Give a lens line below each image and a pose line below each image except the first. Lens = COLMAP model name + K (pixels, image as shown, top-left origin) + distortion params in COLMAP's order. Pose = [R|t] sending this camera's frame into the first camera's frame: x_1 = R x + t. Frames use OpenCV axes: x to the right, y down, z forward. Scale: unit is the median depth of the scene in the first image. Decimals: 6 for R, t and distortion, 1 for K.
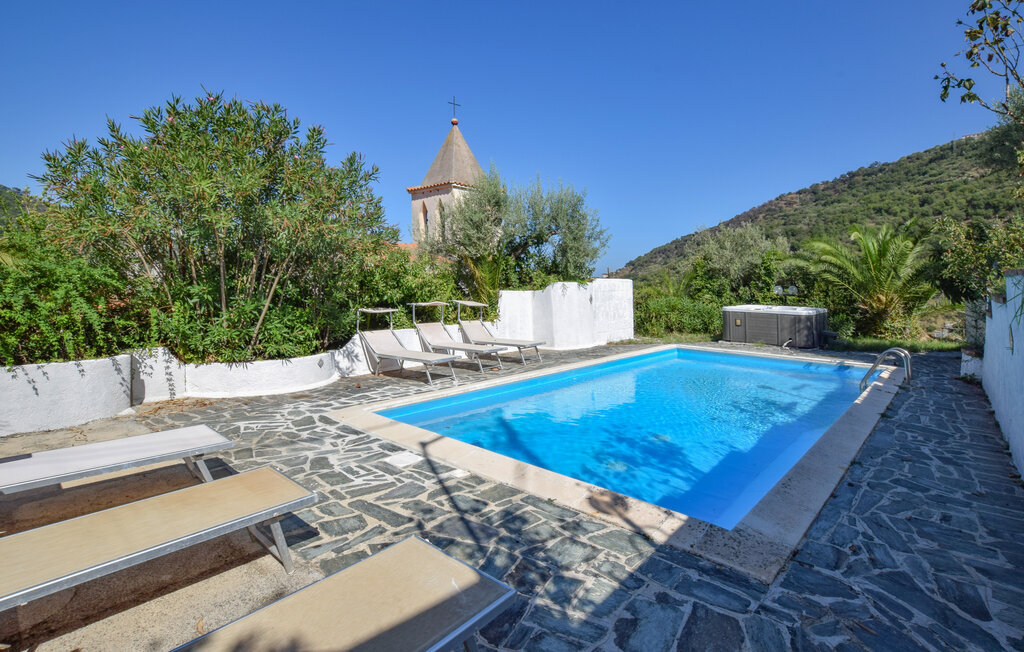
lens RADIAL K [[487.2, 0, 518.0], [0, 487.2, 325.9], [0, 0, 1]] dist [-0.035763, -0.000993]
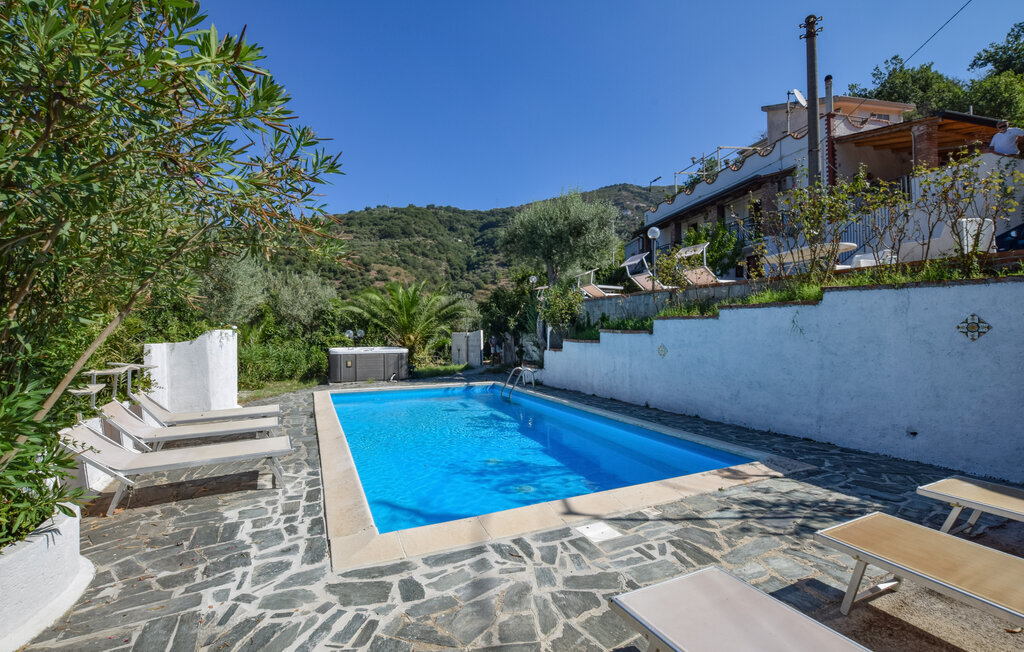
lens RADIAL K [[442.1, 0, 494.3], [0, 442.1, 309.0], [0, 0, 1]] dist [-0.025378, 0.002850]
pose [[0.436239, 0.024358, 0.899501, -1.015143], [0.094452, 0.992872, -0.072694, -0.087522], [-0.894860, 0.116672, 0.430829, 0.746467]]
